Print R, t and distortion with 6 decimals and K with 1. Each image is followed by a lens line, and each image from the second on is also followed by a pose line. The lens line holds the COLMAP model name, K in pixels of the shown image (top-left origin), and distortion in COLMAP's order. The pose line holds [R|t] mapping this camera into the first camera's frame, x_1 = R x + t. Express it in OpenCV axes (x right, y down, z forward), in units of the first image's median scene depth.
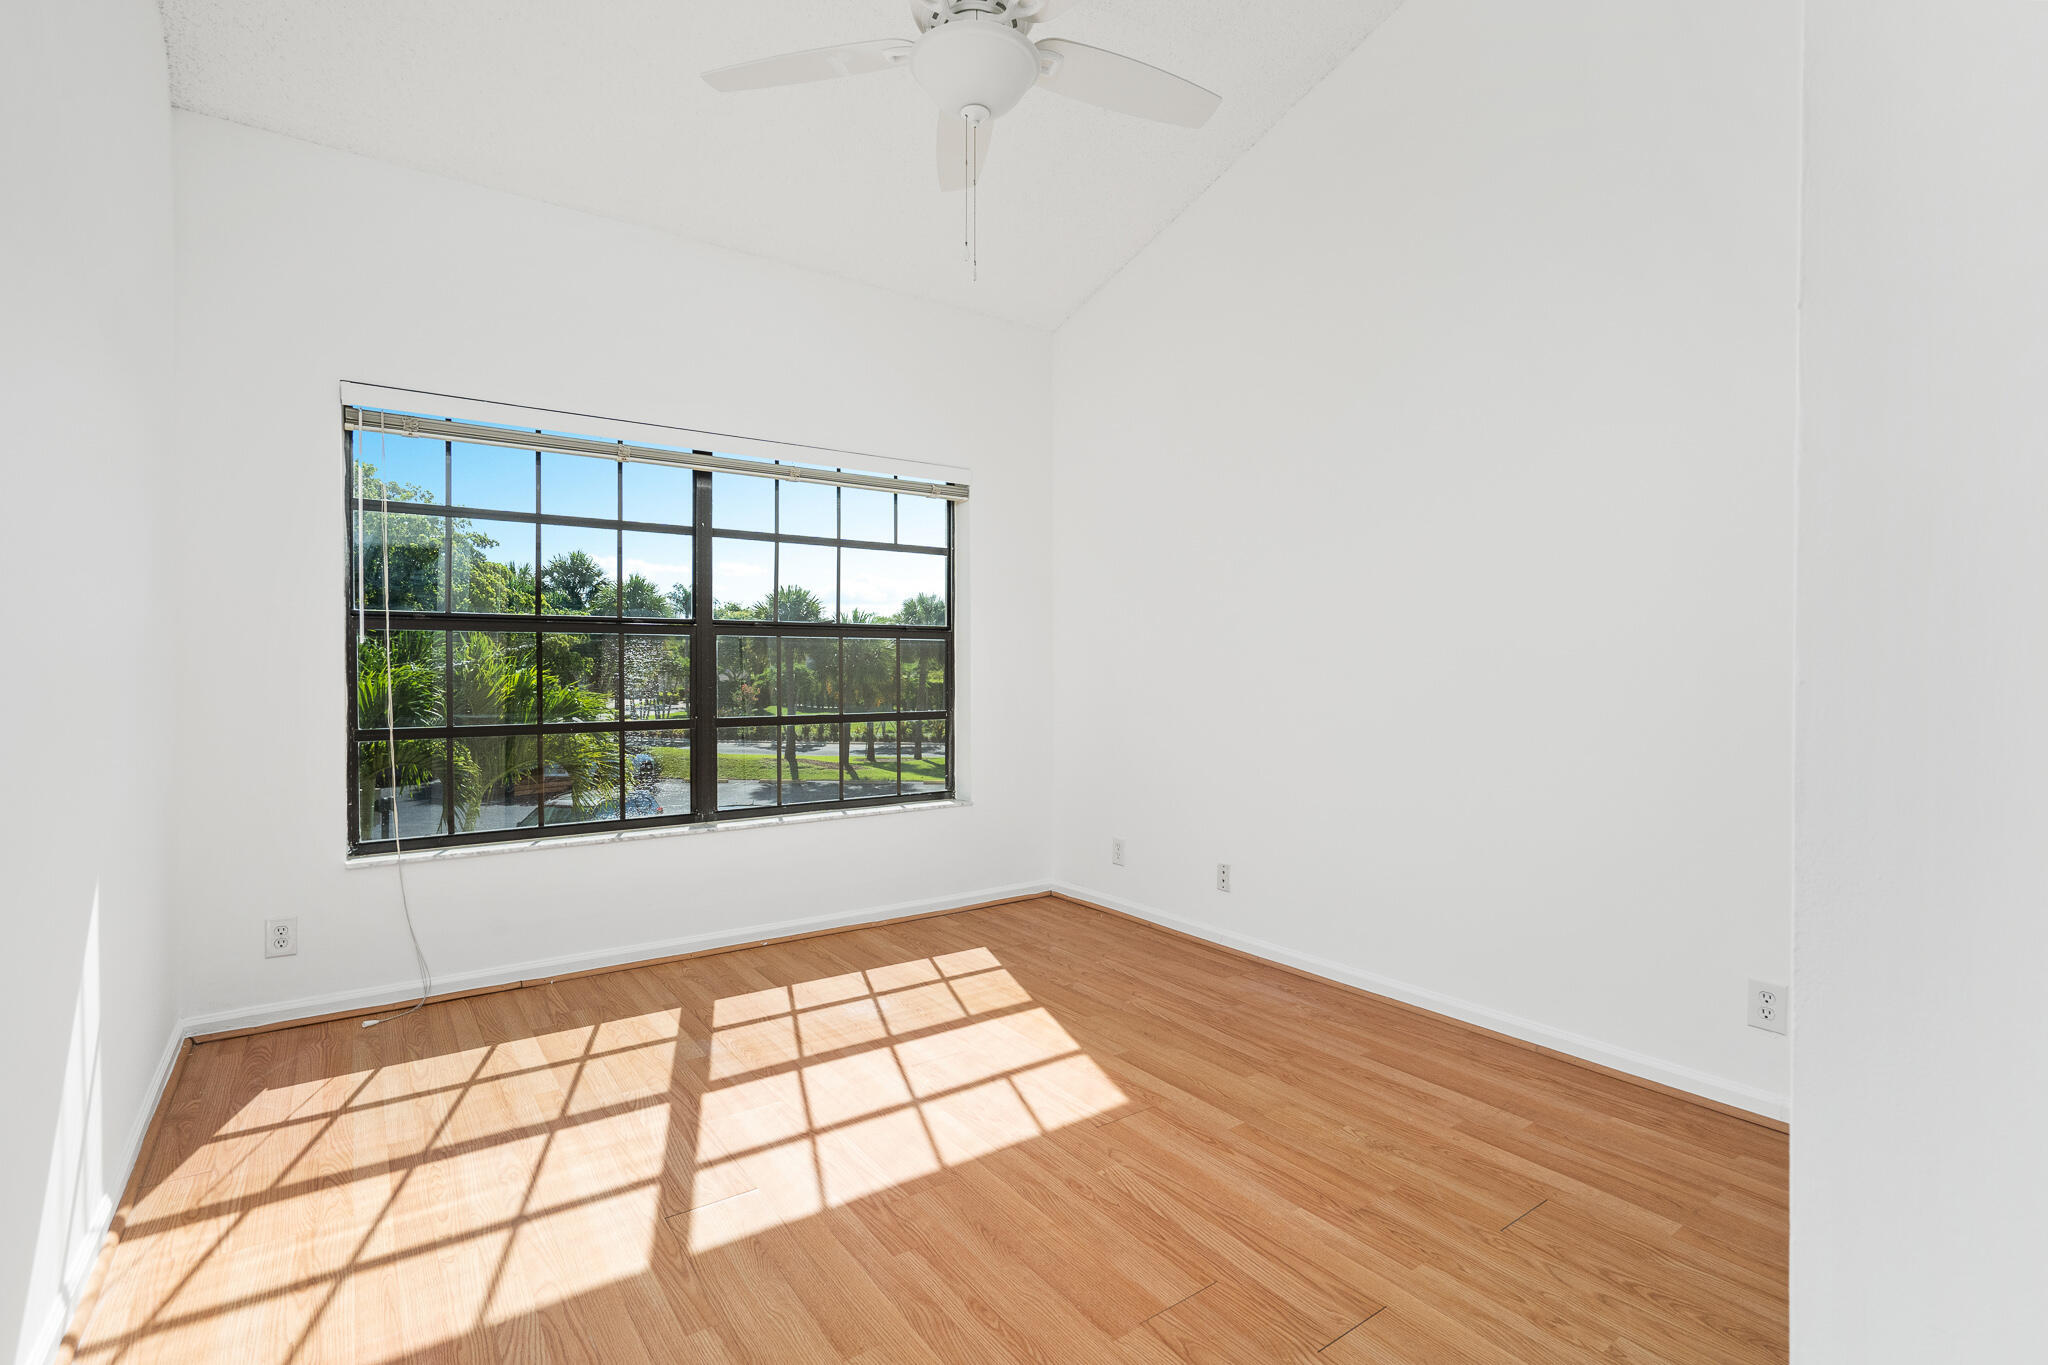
lens RADIAL K [[948.1, 0, 1023.0], [0, 948.1, 653.2], [0, 0, 1]] dist [0.002027, 0.000707]
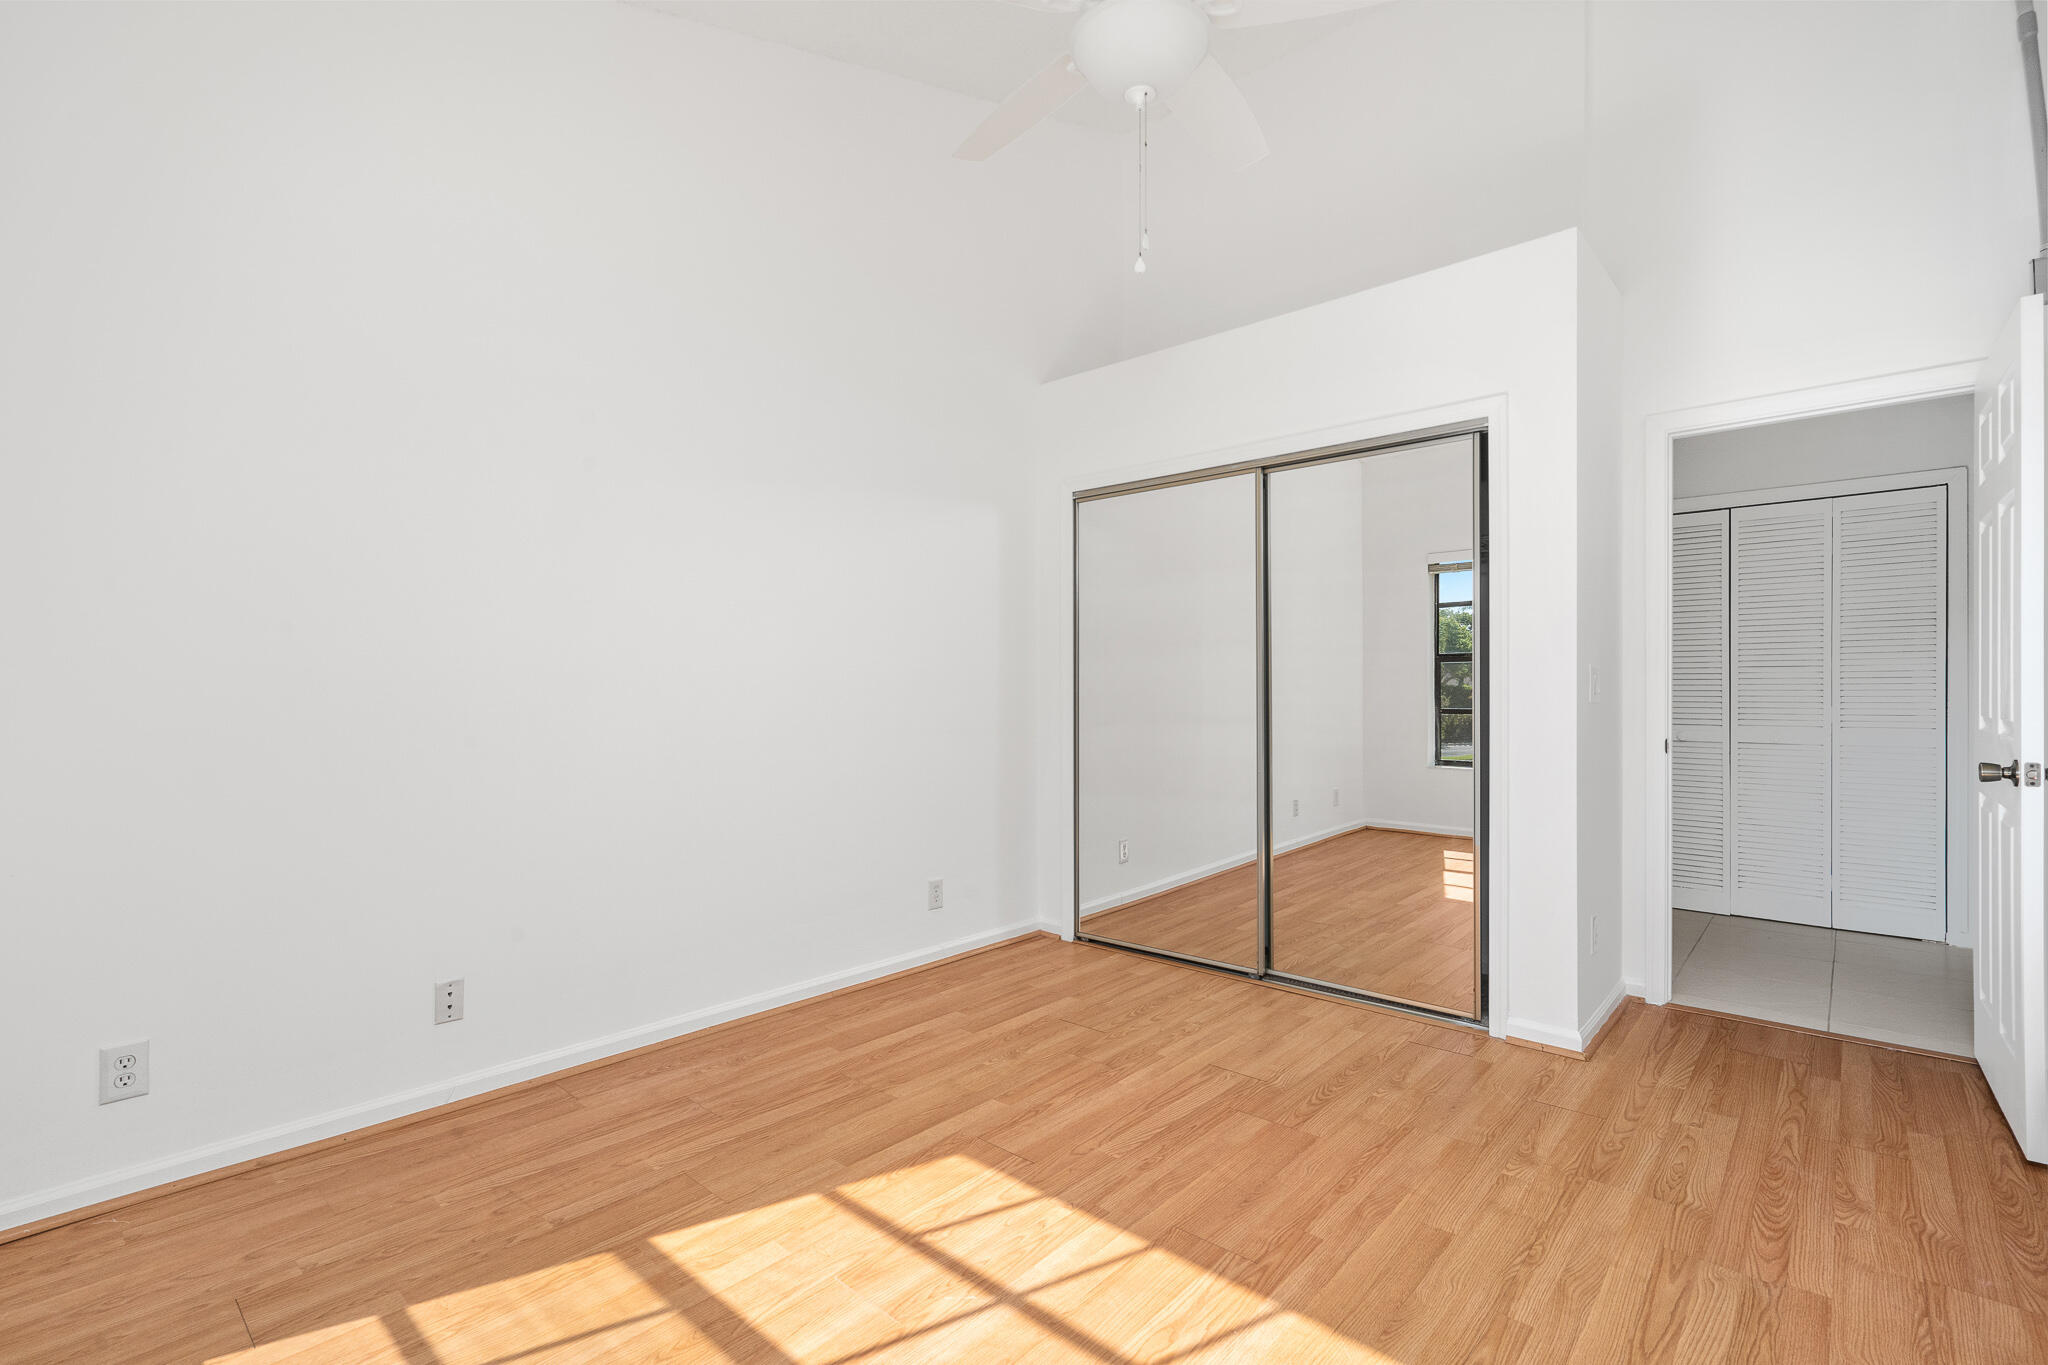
lens RADIAL K [[937.0, 0, 1027.7], [0, 937.0, 699.8], [0, 0, 1]] dist [-0.002176, 0.000444]
pose [[-0.223830, -0.006240, 0.974608, -0.752978], [-0.013647, 0.999902, 0.003268, 0.024290], [-0.974533, -0.012569, -0.223893, 1.093981]]
